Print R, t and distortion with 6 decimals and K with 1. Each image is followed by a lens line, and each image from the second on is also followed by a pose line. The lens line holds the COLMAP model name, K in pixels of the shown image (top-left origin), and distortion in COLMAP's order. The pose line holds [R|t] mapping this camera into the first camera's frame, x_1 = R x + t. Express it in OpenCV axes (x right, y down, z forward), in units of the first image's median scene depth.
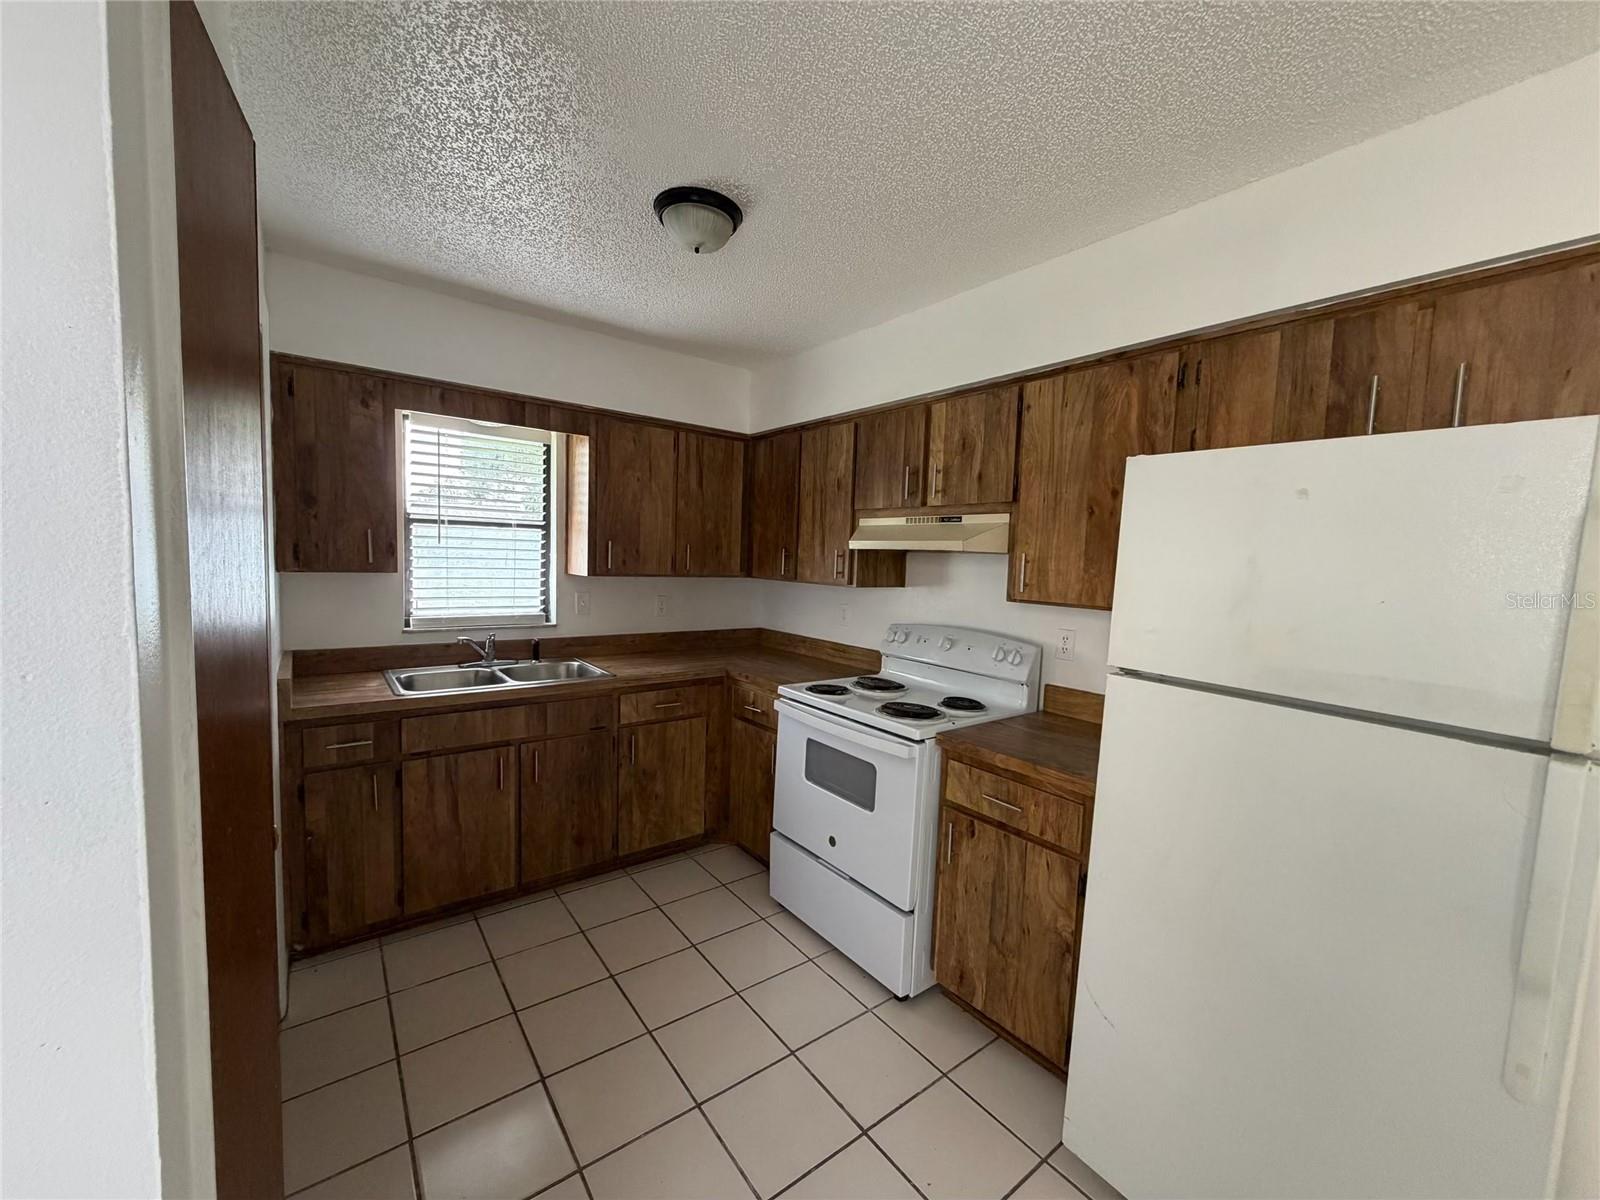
lens RADIAL K [[636.5, 0, 798.3], [0, 636.5, 604.3], [0, 0, 1]] dist [0.000534, -0.000226]
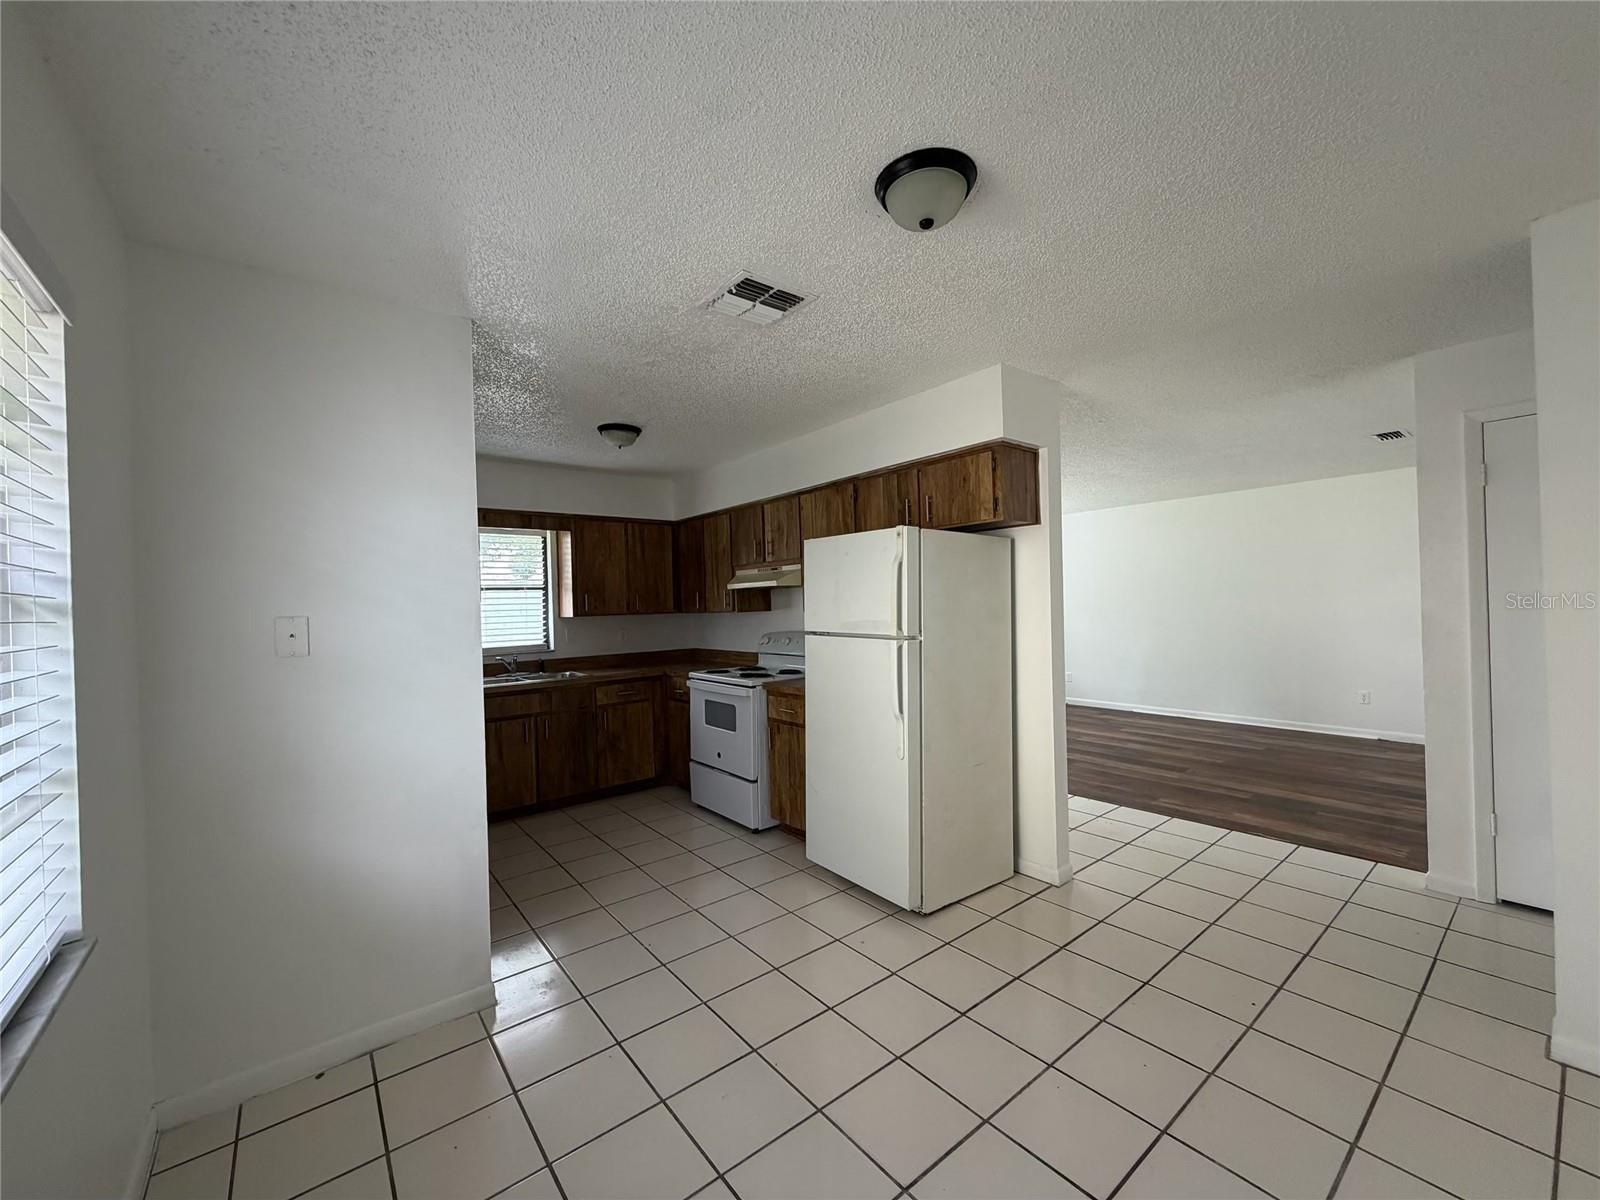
lens RADIAL K [[636.5, 0, 798.3], [0, 636.5, 604.3], [0, 0, 1]] dist [0.000534, -0.000226]
pose [[0.997654, -0.065428, 0.020133, 0.215929], [0.066762, 0.994956, -0.074871, 0.086185], [-0.015133, 0.076040, 0.996990, -0.642186]]
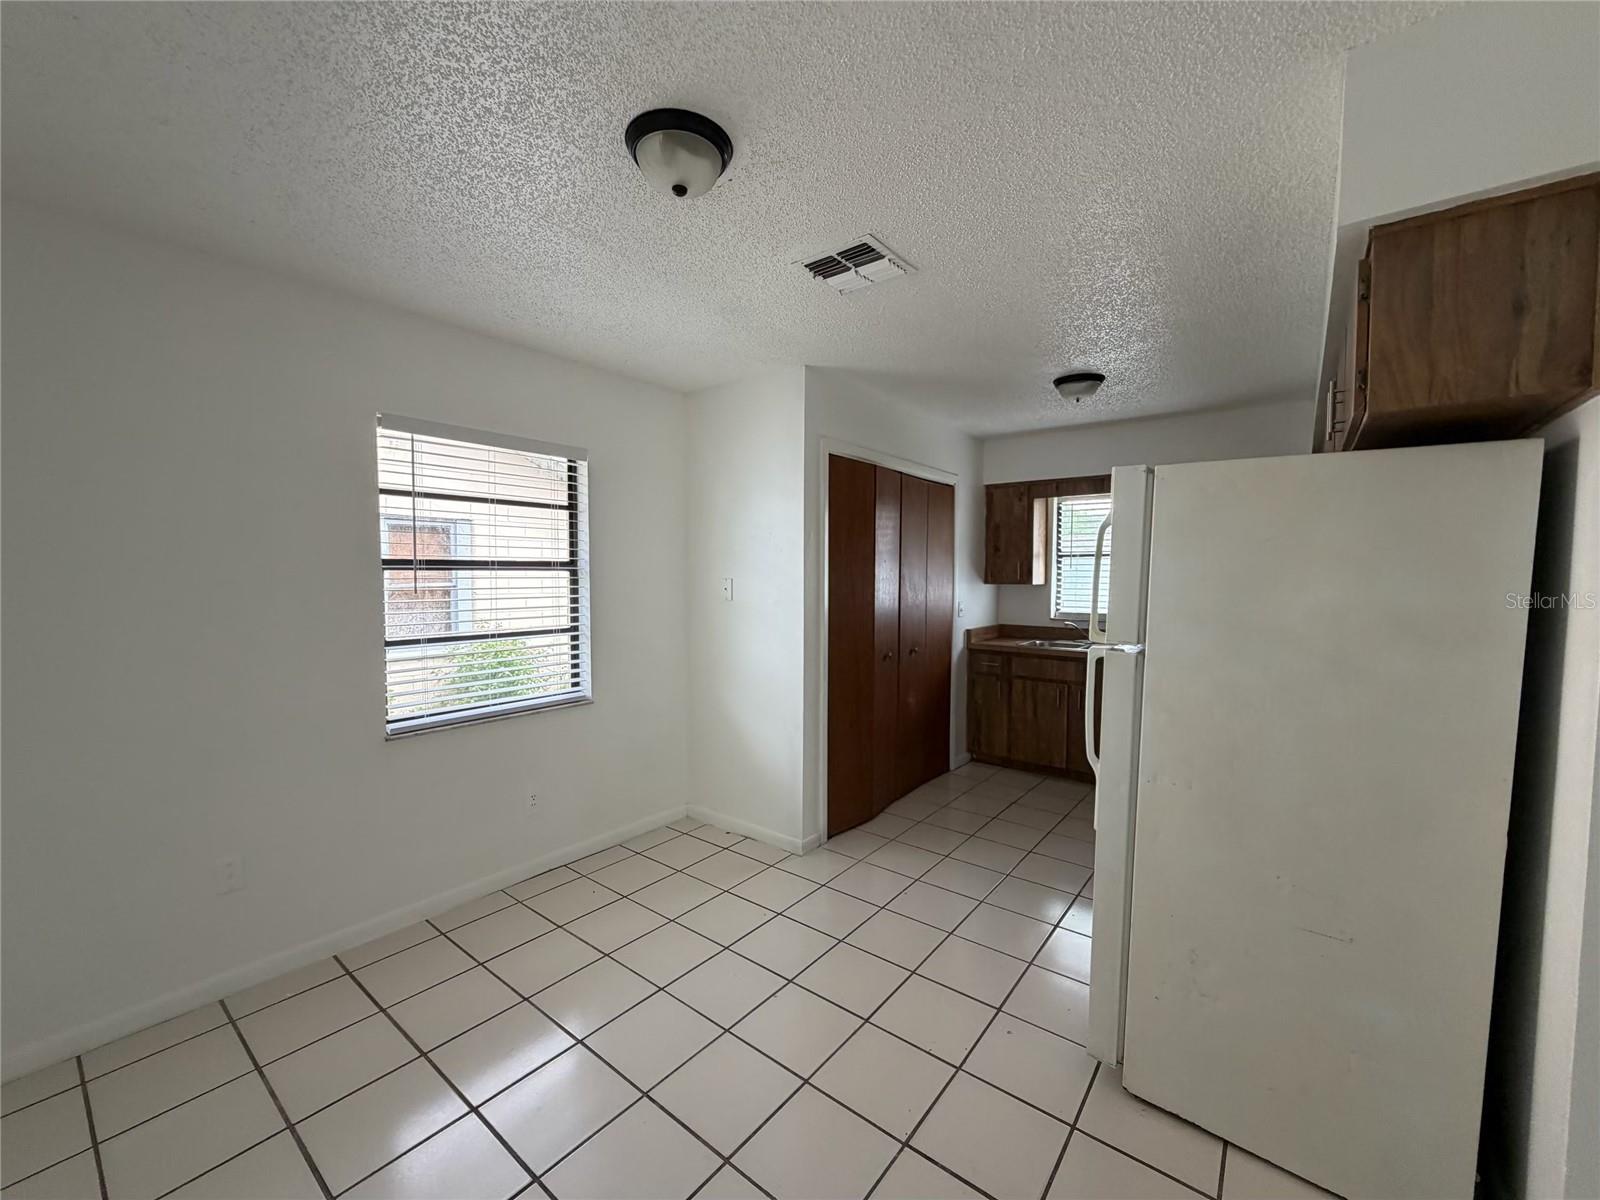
lens RADIAL K [[636.5, 0, 798.3], [0, 636.5, 604.3], [0, 0, 1]] dist [0.000534, -0.000226]
pose [[0.247718, 0.013871, -0.968733, 0.914618], [-0.072869, 0.997332, -0.004353, 0.061194], [0.966088, 0.071669, 0.248068, -0.120149]]
